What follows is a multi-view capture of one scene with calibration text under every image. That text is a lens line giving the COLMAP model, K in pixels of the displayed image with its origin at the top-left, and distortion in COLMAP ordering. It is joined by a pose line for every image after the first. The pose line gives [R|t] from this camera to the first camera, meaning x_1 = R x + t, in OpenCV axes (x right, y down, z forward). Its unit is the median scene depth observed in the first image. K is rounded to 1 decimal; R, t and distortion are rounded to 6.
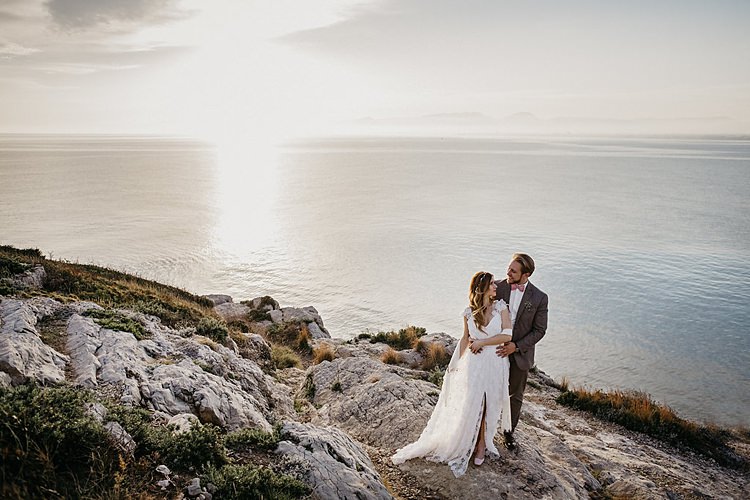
lens RADIAL K [[1153.7, 0, 375.0], [0, 1153.7, 250.0], [0, 0, 1]] dist [-0.120730, 0.056350]
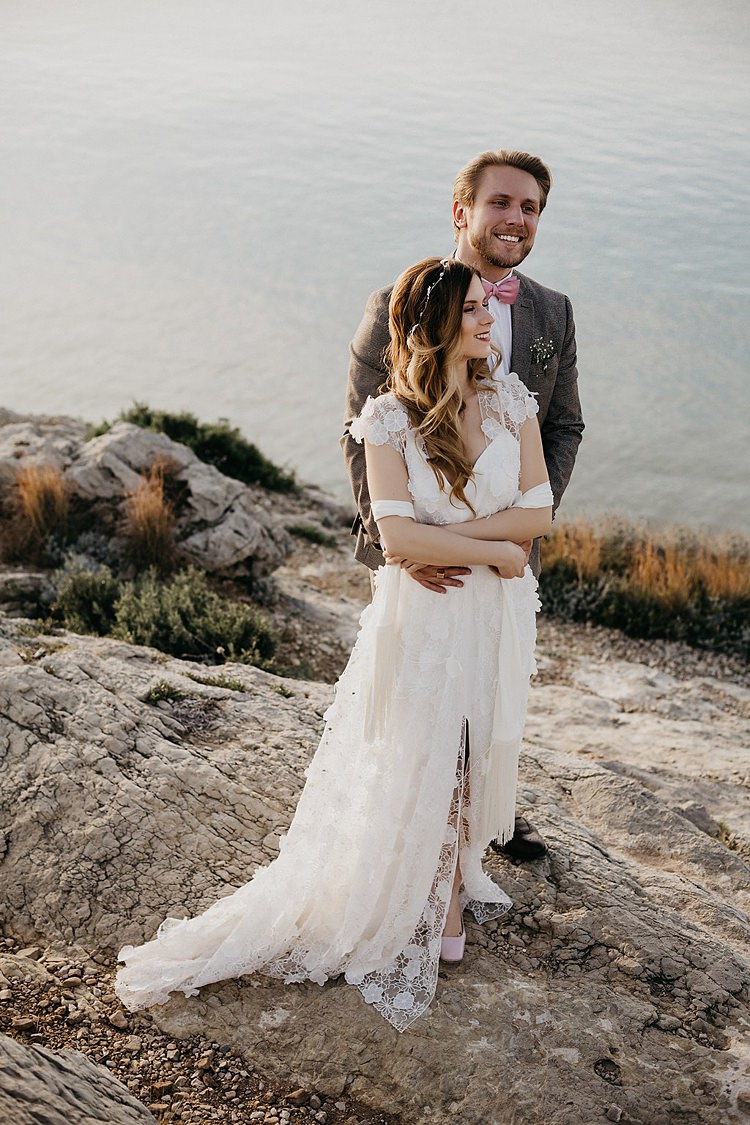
lens RADIAL K [[1805.3, 0, 375.0], [0, 1805.3, 562.5], [0, 0, 1]] dist [-0.151318, 0.206182]
pose [[0.844641, -0.196635, 0.497913, -0.122302], [0.036092, 0.948898, 0.313512, -0.041987], [-0.534116, -0.246834, 0.808575, 0.660335]]
